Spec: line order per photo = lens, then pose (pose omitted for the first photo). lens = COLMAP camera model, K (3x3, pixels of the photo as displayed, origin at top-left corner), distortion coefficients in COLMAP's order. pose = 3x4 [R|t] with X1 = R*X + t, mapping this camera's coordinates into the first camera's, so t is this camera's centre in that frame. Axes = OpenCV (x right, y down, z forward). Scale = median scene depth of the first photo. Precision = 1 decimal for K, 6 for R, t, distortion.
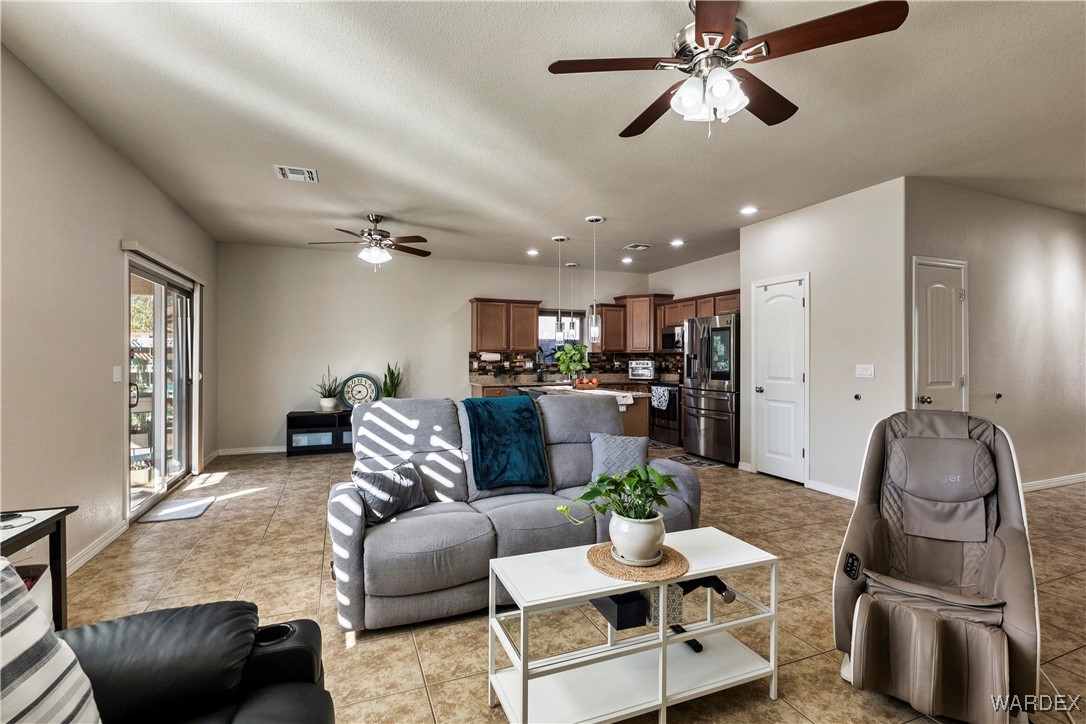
lens RADIAL K [[495.6, 0, 542.7], [0, 495.6, 361.6], [0, 0, 1]] dist [-0.000581, -0.000004]
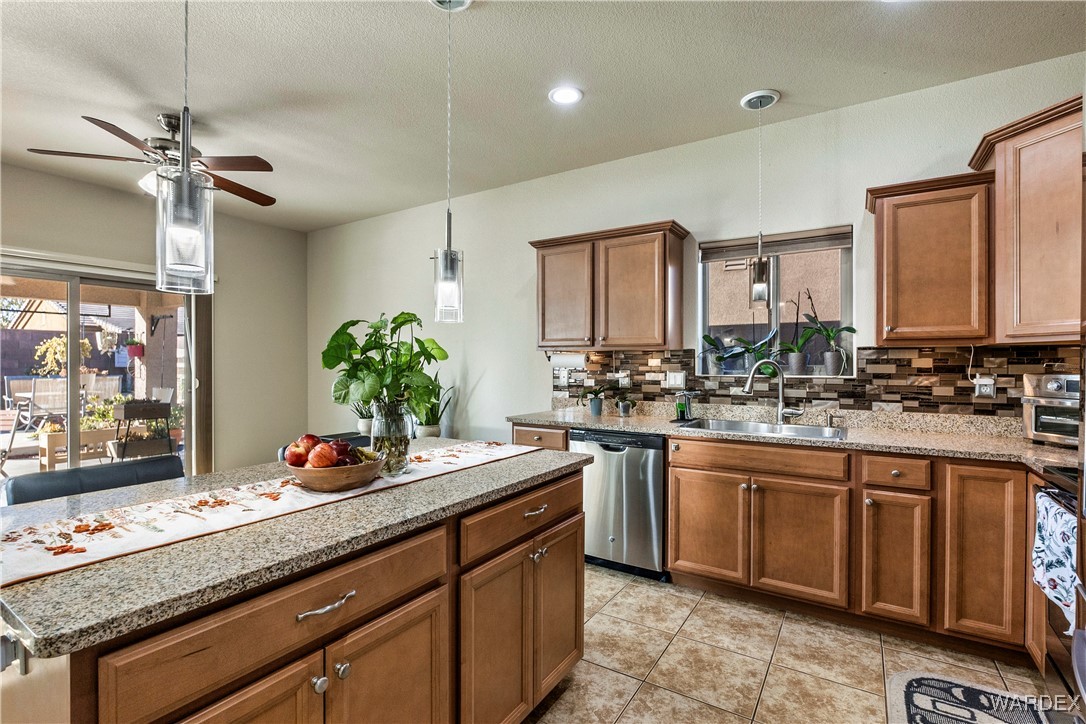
lens RADIAL K [[495.6, 0, 542.1], [0, 495.6, 362.5], [0, 0, 1]] dist [-0.000581, -0.000004]
pose [[0.581164, 0.000091, -0.813787, 0.246767], [-0.002769, 0.999994, -0.001866, -0.006694], [0.813782, 0.003338, 0.581161, 0.644290]]
